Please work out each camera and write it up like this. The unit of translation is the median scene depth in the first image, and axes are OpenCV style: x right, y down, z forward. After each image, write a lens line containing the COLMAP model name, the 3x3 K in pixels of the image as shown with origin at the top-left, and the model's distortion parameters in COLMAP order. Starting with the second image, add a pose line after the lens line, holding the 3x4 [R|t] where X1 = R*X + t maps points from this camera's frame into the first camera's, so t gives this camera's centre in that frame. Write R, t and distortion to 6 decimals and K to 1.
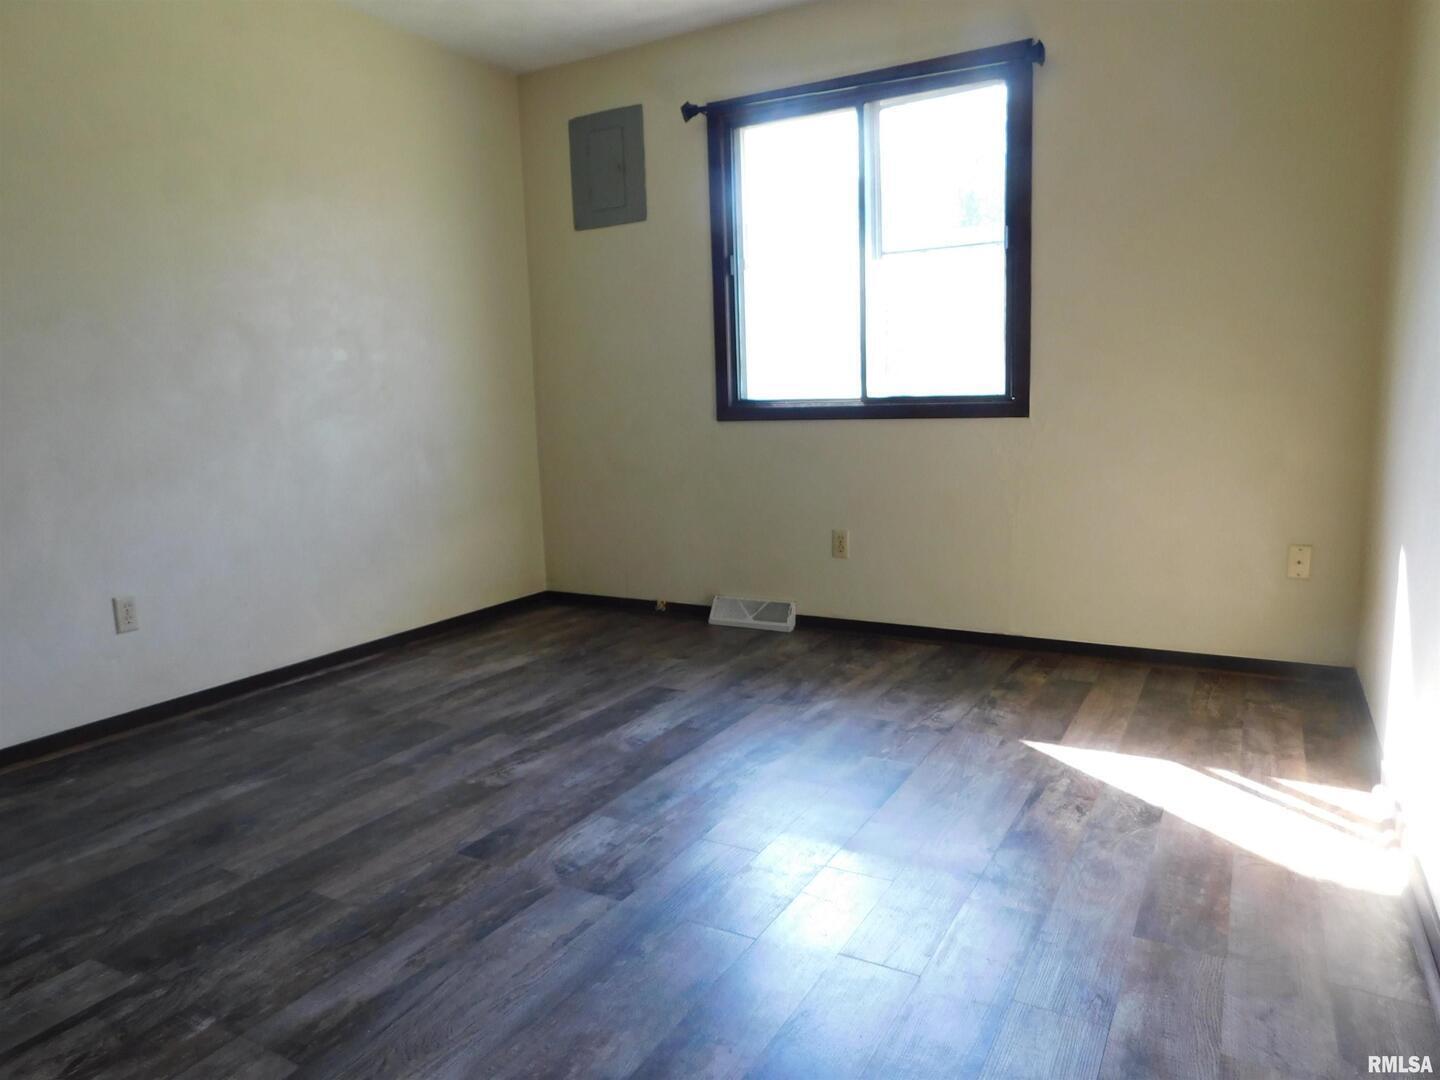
lens RADIAL K [[952.8, 0, 720.0], [0, 952.8, 540.0], [0, 0, 1]] dist [-0.002574, 0.003566]
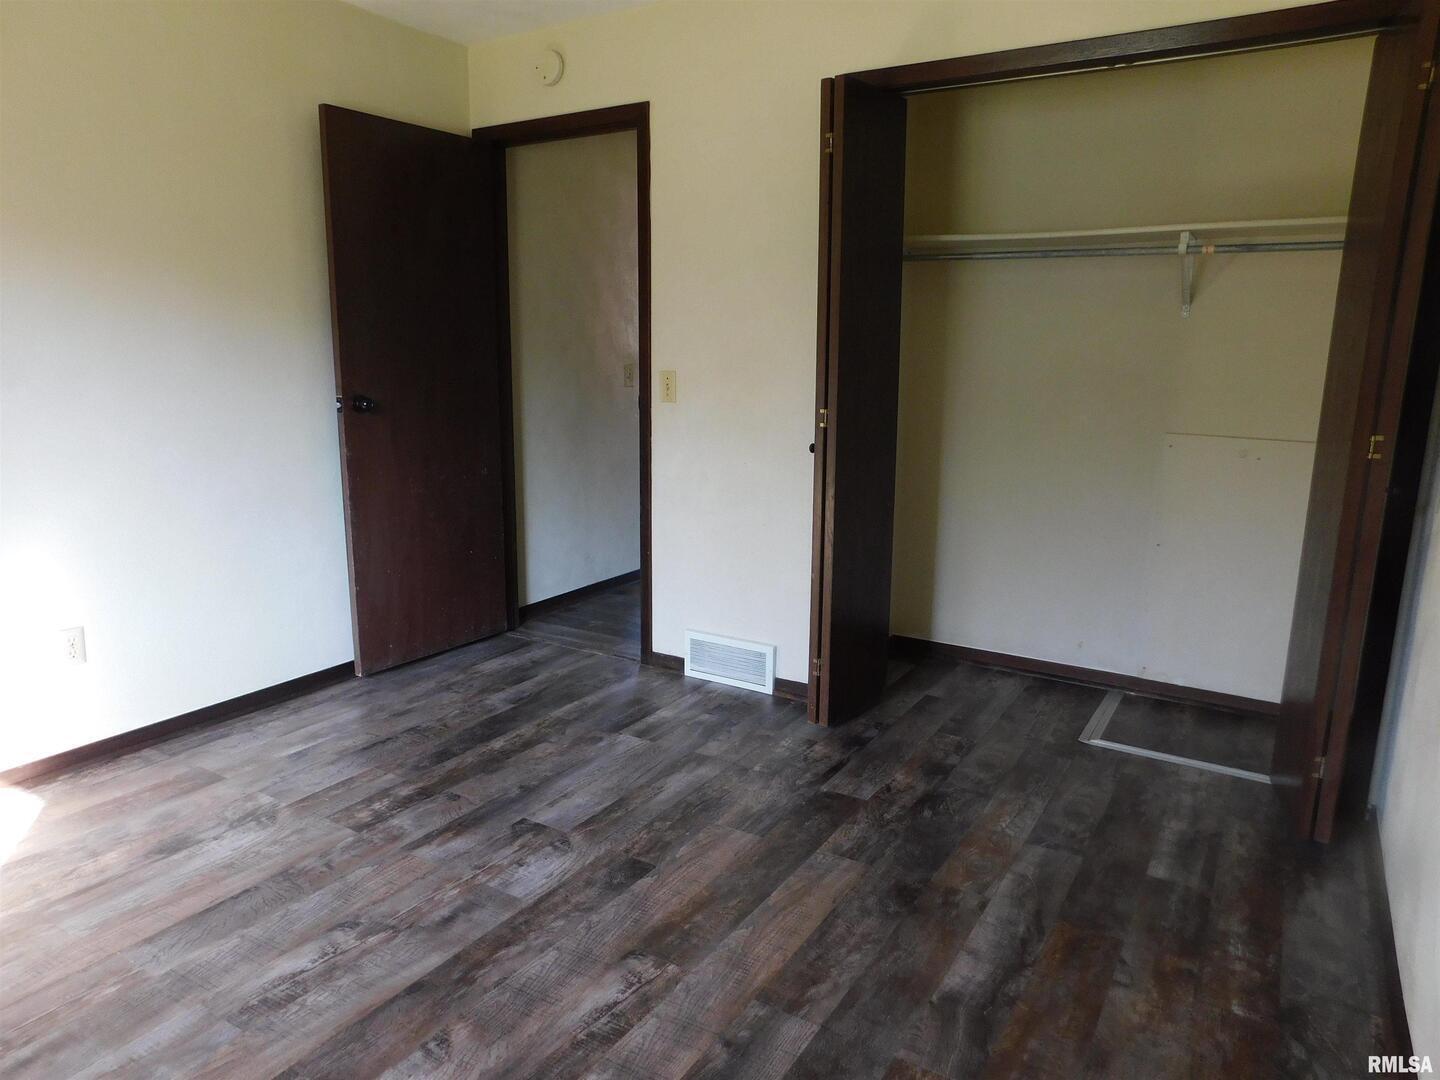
lens RADIAL K [[952.8, 0, 720.0], [0, 952.8, 540.0], [0, 0, 1]] dist [-0.002574, 0.003566]
pose [[-0.999086, 0.017182, 0.039133, -0.393019], [0.029318, 0.941760, 0.335005, -0.399979], [-0.031097, 0.335846, -0.941403, 1.887627]]
